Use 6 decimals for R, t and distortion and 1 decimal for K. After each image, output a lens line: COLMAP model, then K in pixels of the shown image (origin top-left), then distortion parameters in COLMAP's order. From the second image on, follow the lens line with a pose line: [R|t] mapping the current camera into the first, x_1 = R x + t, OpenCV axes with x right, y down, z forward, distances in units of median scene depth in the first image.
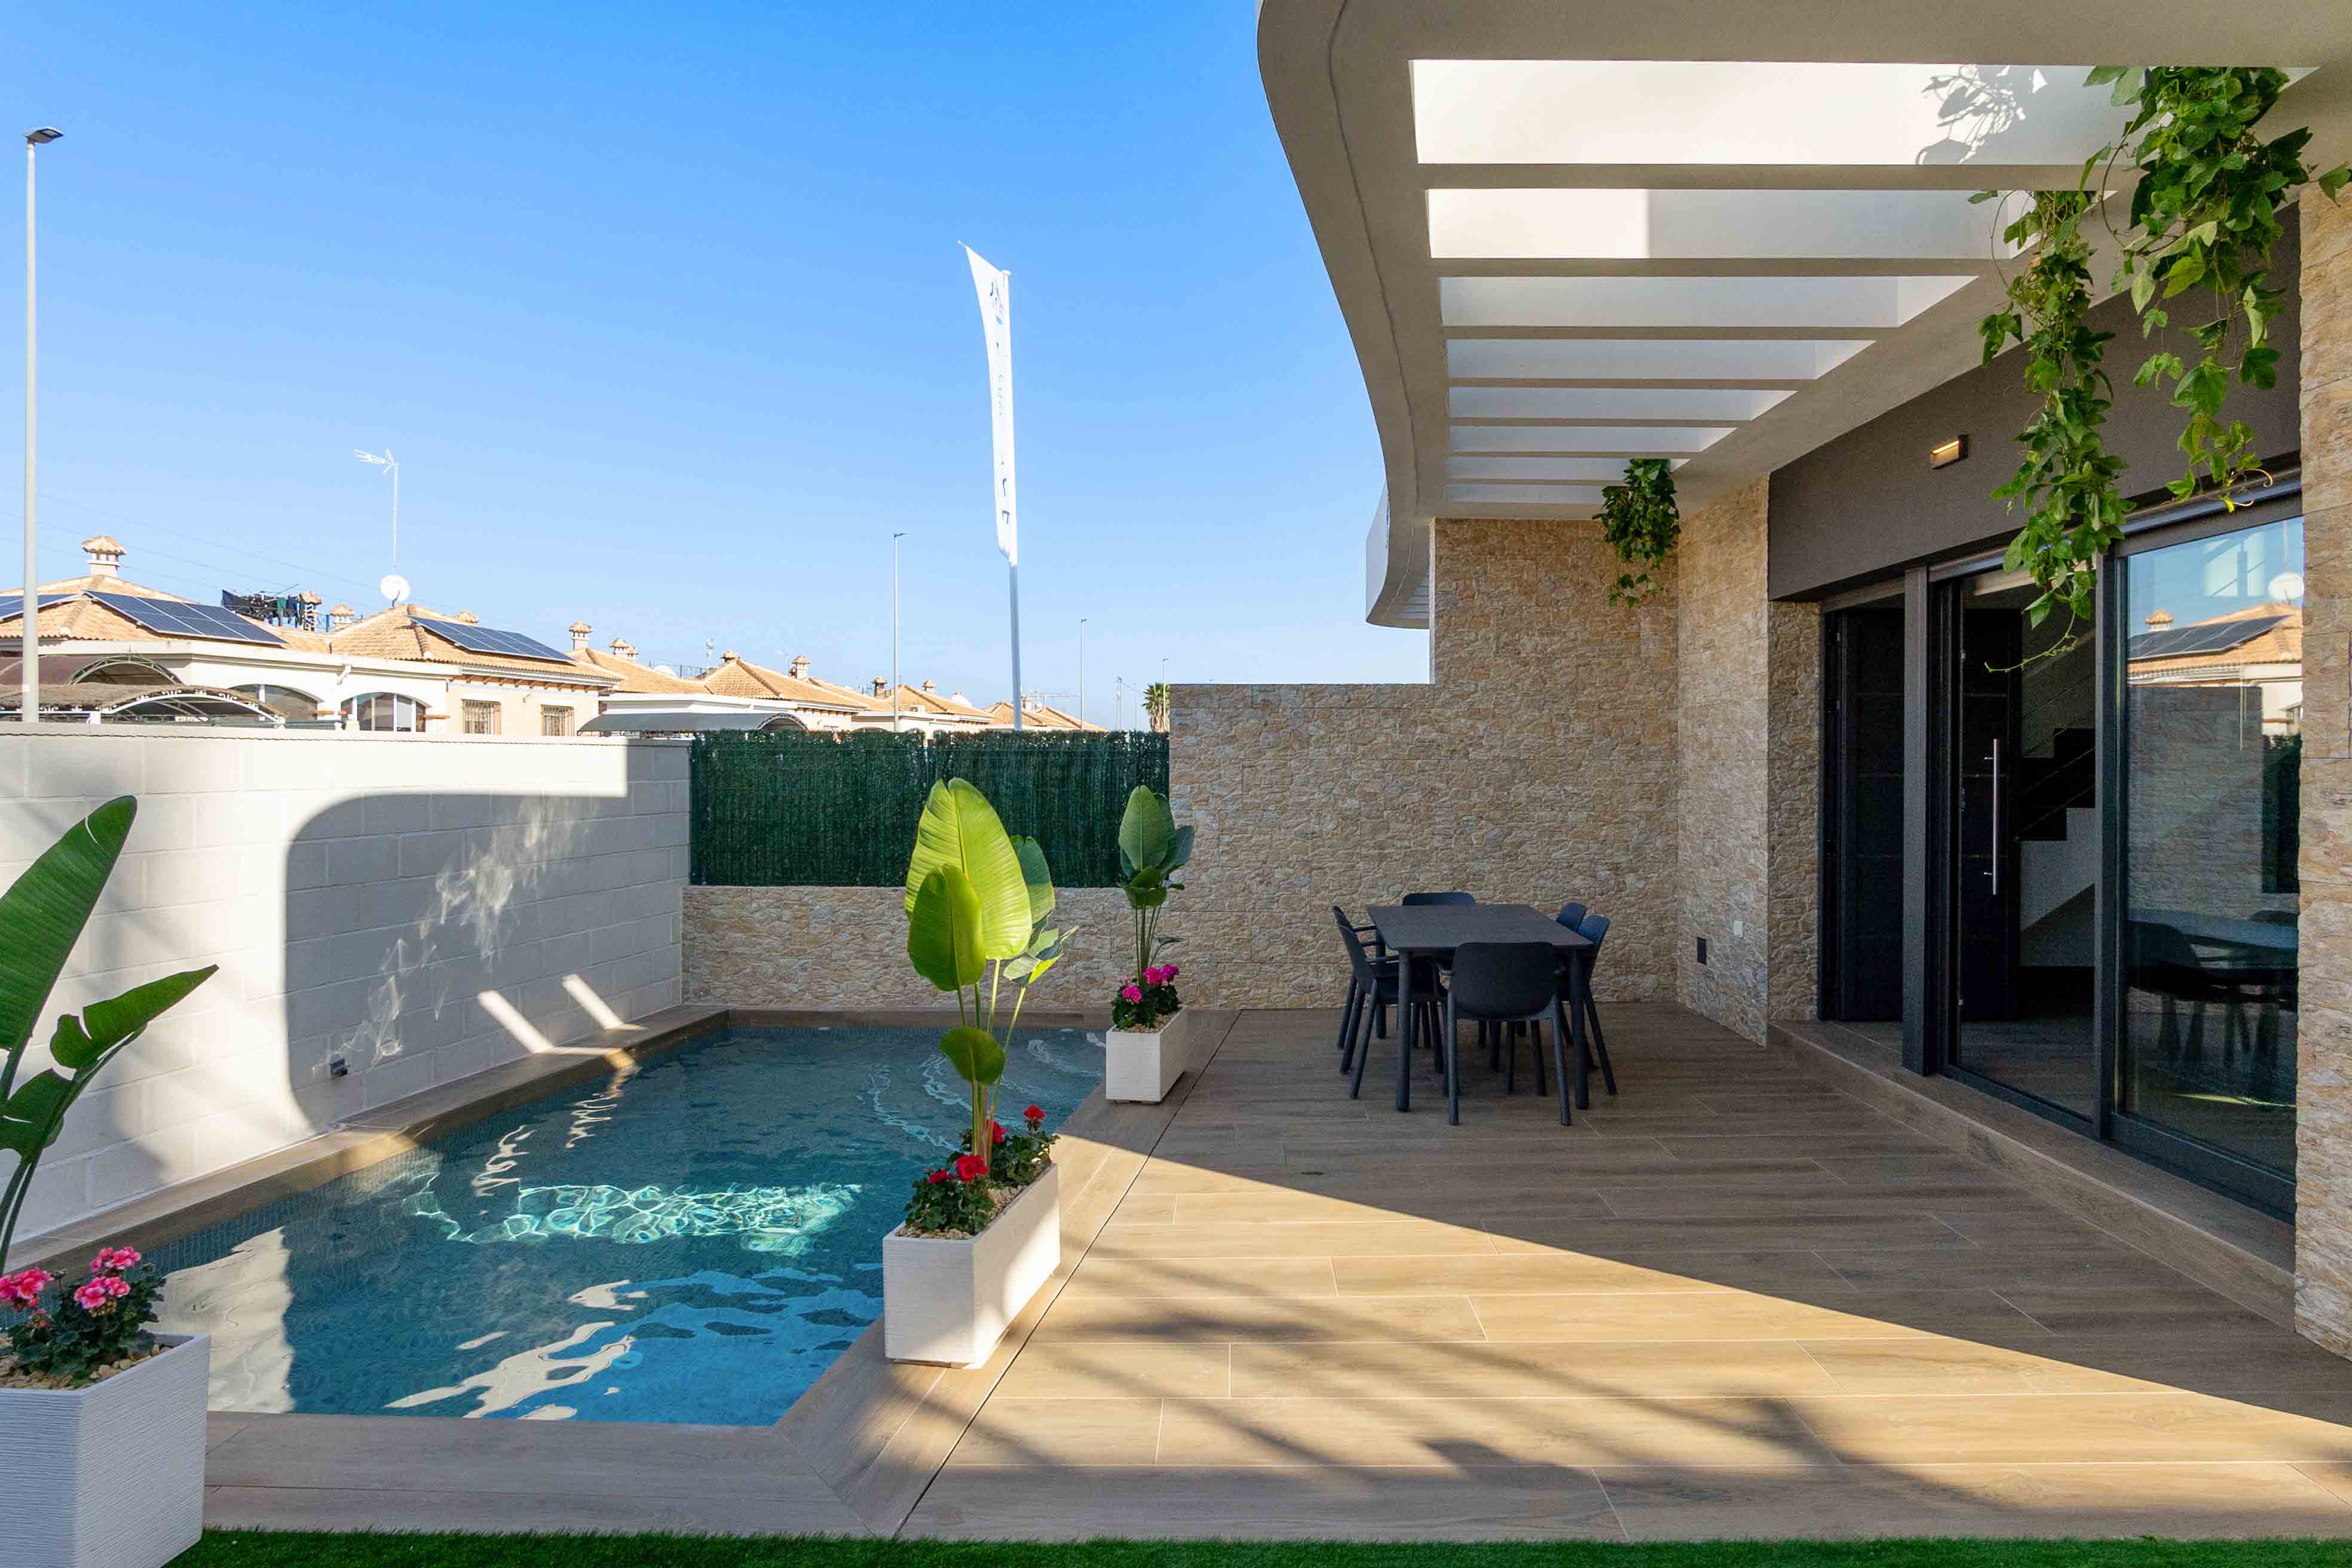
lens RADIAL K [[1285.9, 0, 1182.1], [0, 1285.9, 765.7], [0, 0, 1]] dist [-0.017096, 0.004801]
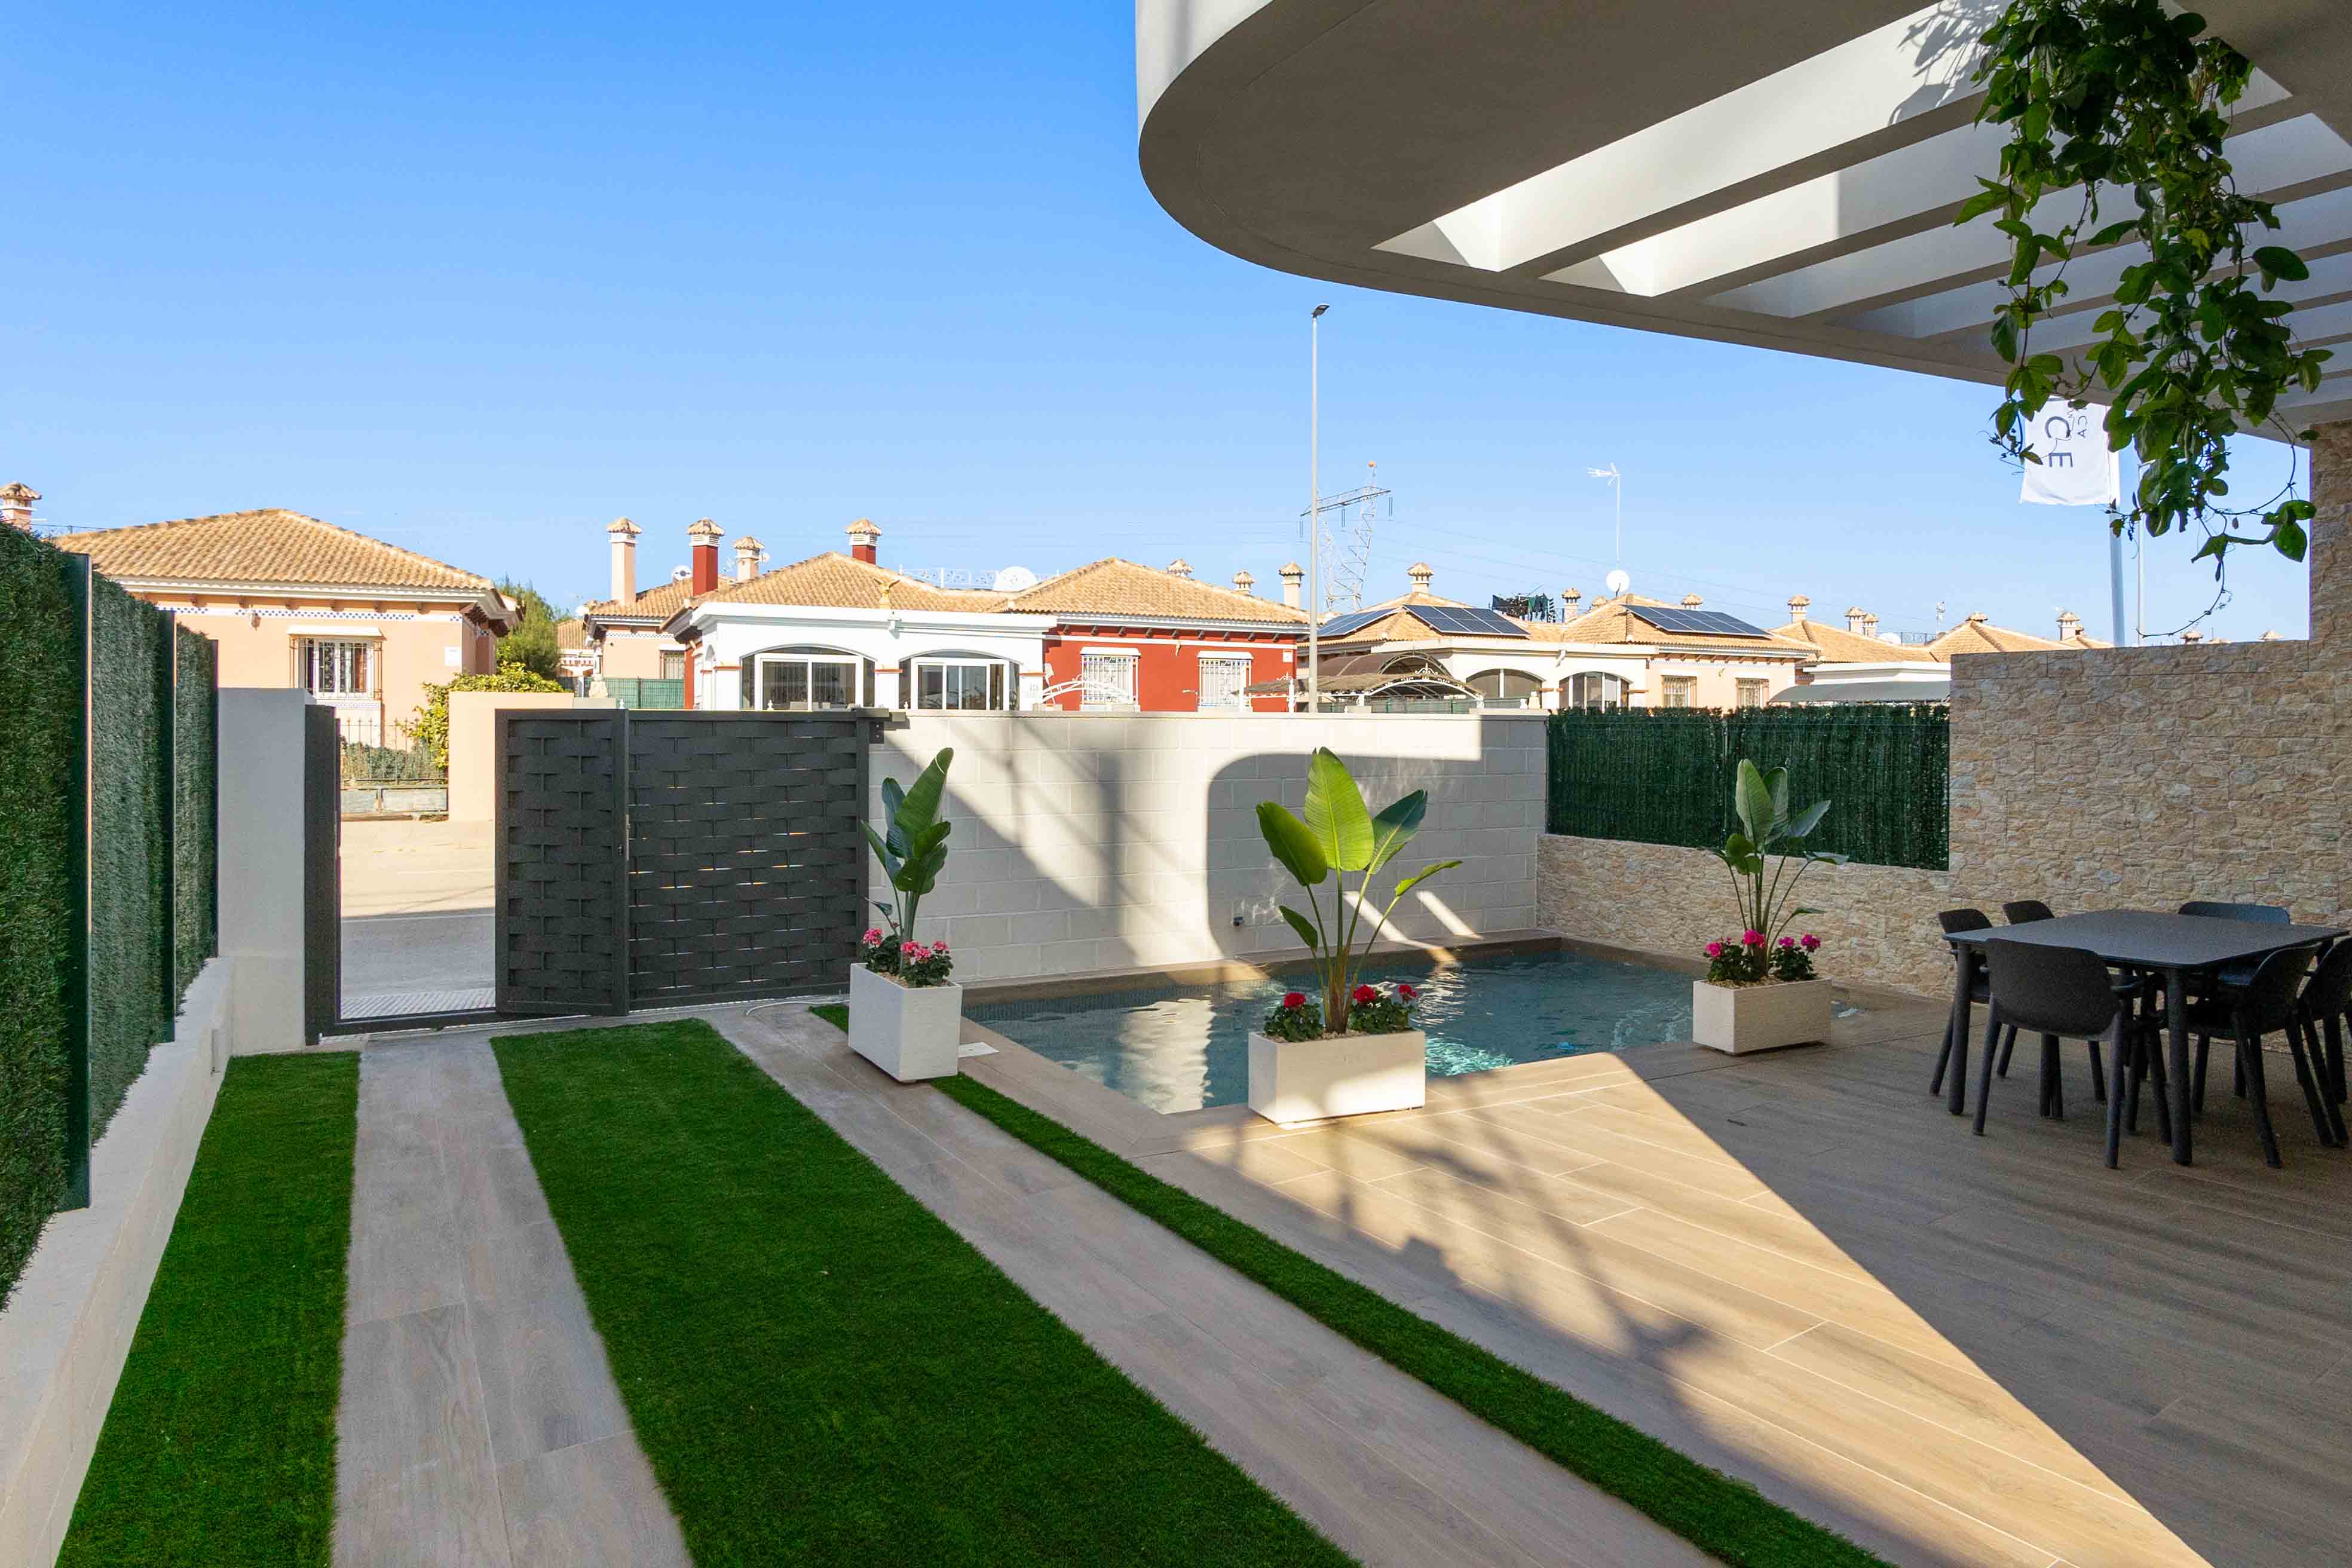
lens RADIAL K [[1285.9, 0, 1170.3], [0, 1285.9, 733.2], [0, 0, 1]] dist [-0.017096, 0.004801]
pose [[0.568772, 0.007663, -0.822459, 0.436616], [-0.008529, 0.999958, 0.003419, -0.004113], [0.822451, 0.005070, 0.568814, 0.001943]]
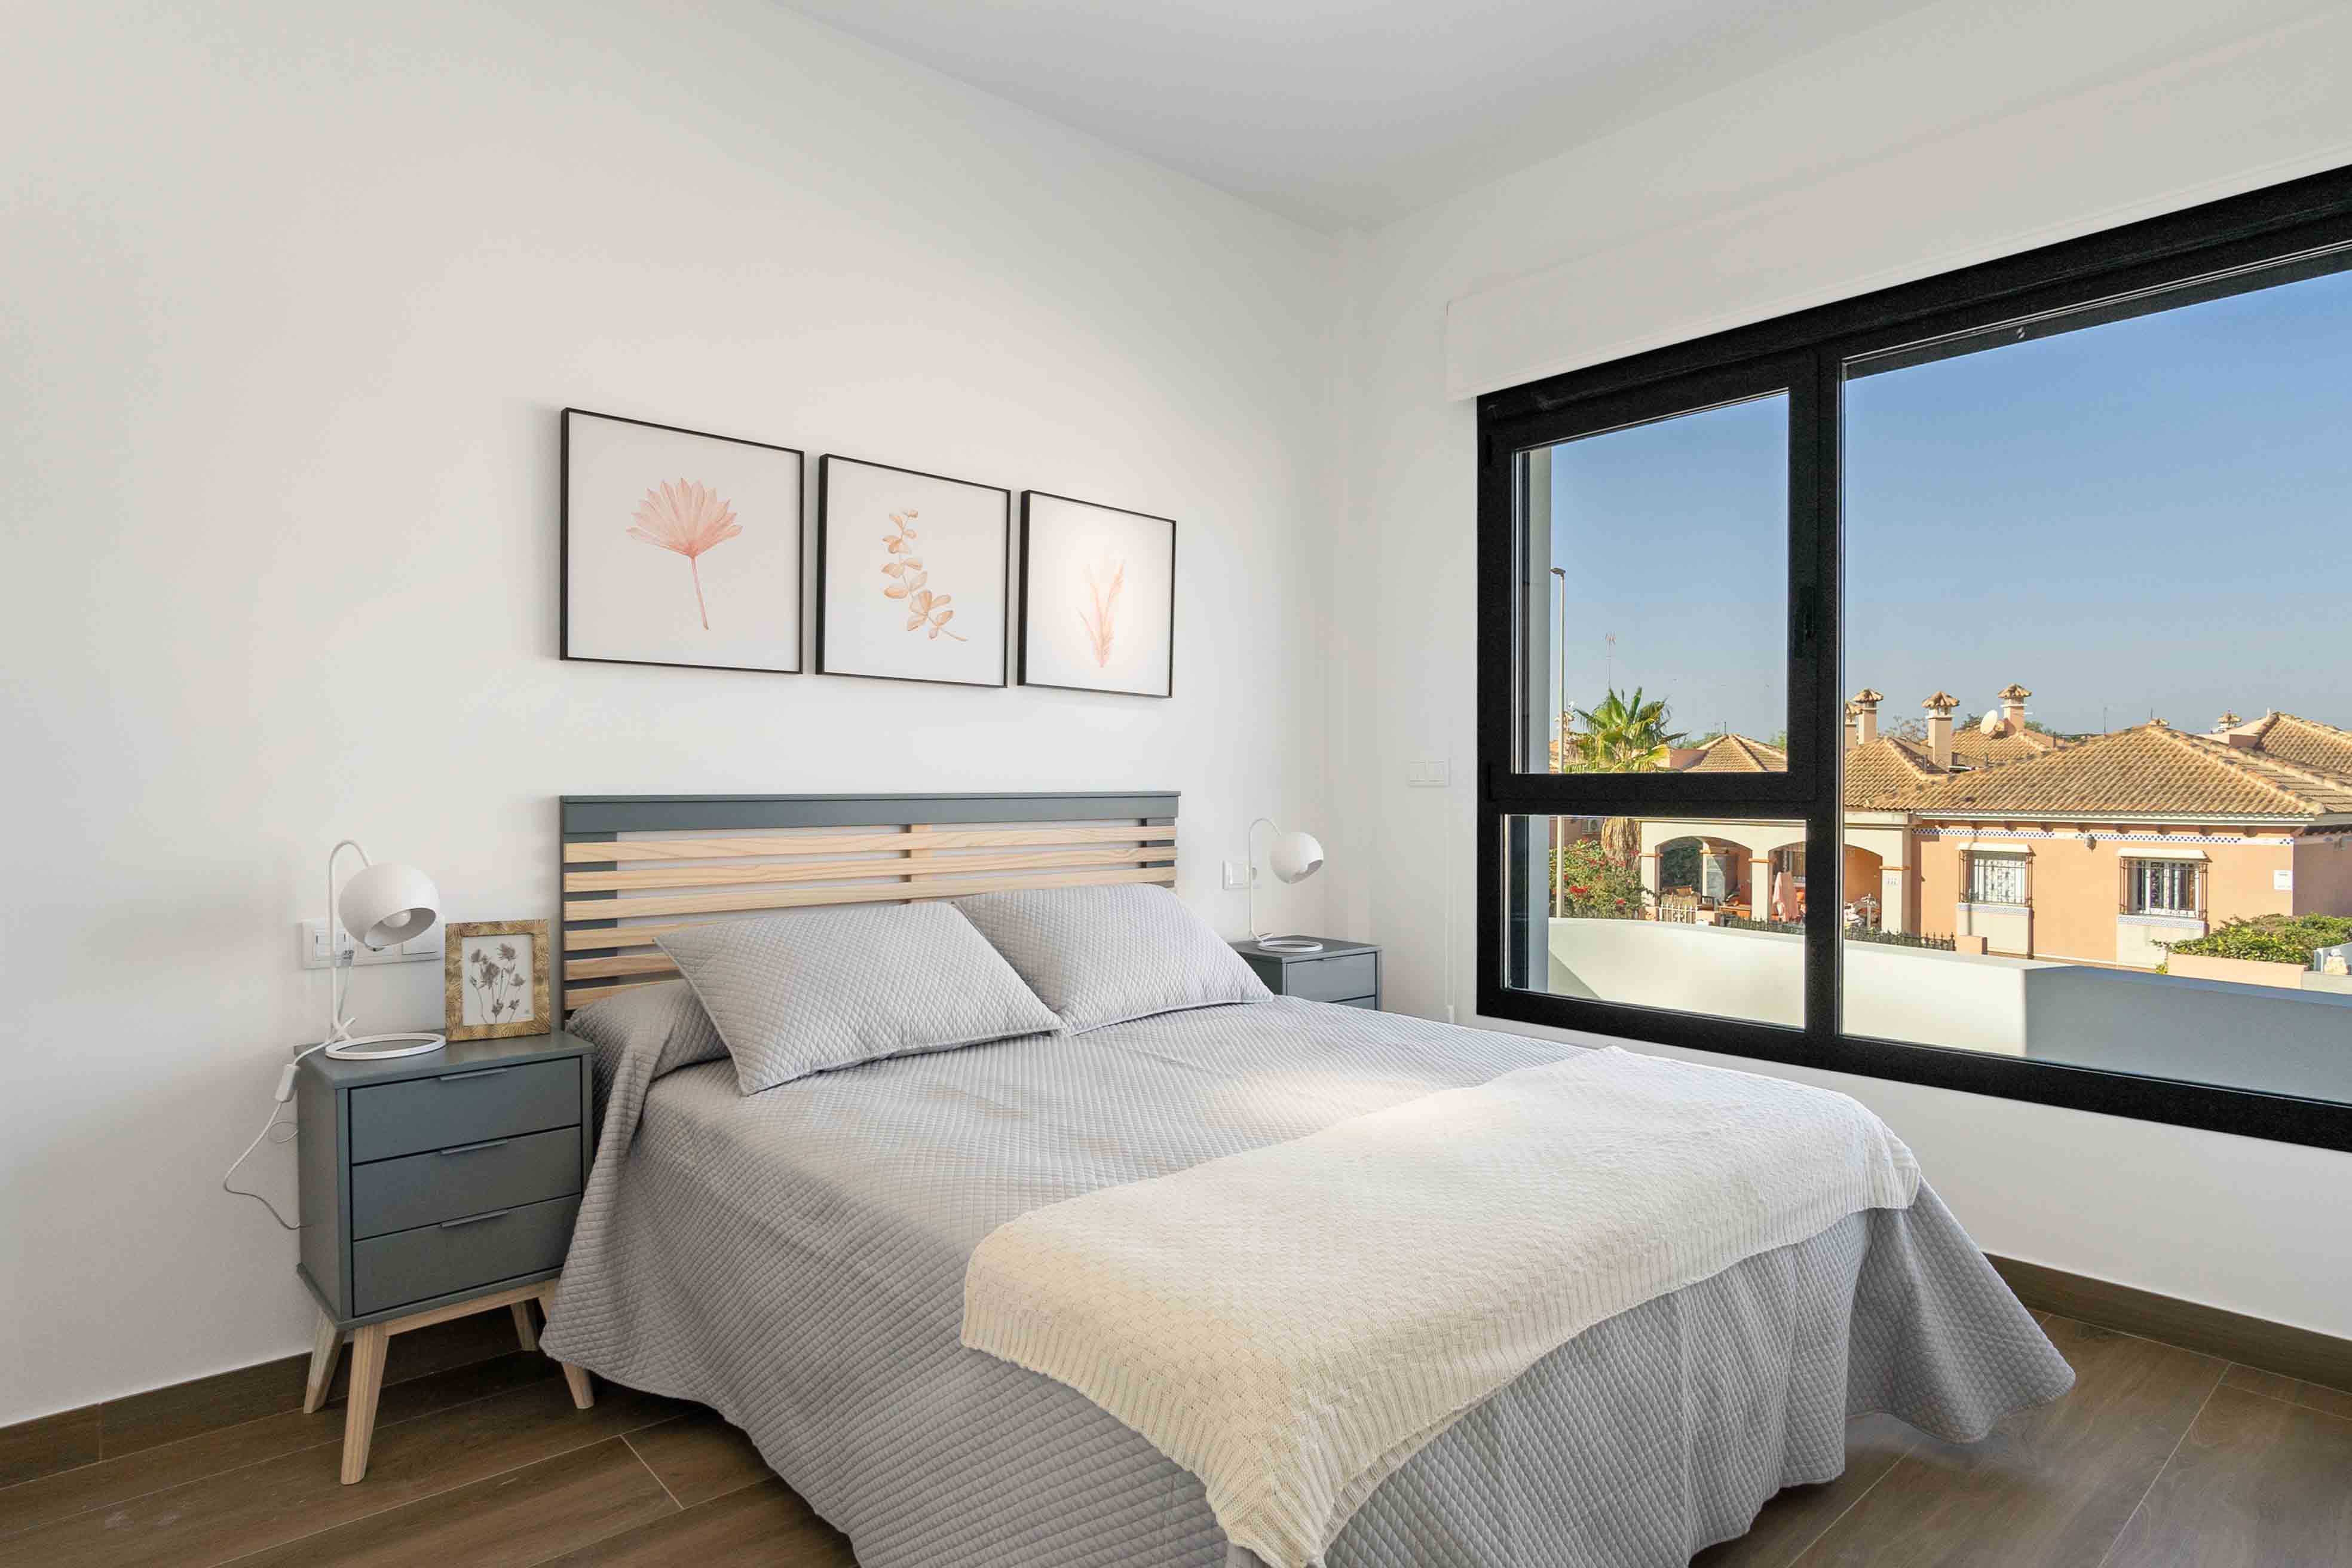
lens RADIAL K [[1285.9, 0, 1183.8], [0, 1285.9, 787.0], [0, 0, 1]] dist [-0.017096, 0.004801]
pose [[-0.726240, 0.001751, -0.687439, 0.788042], [-0.003319, 0.999976, 0.006053, -0.313445], [0.687433, 0.006677, -0.726217, 0.582057]]
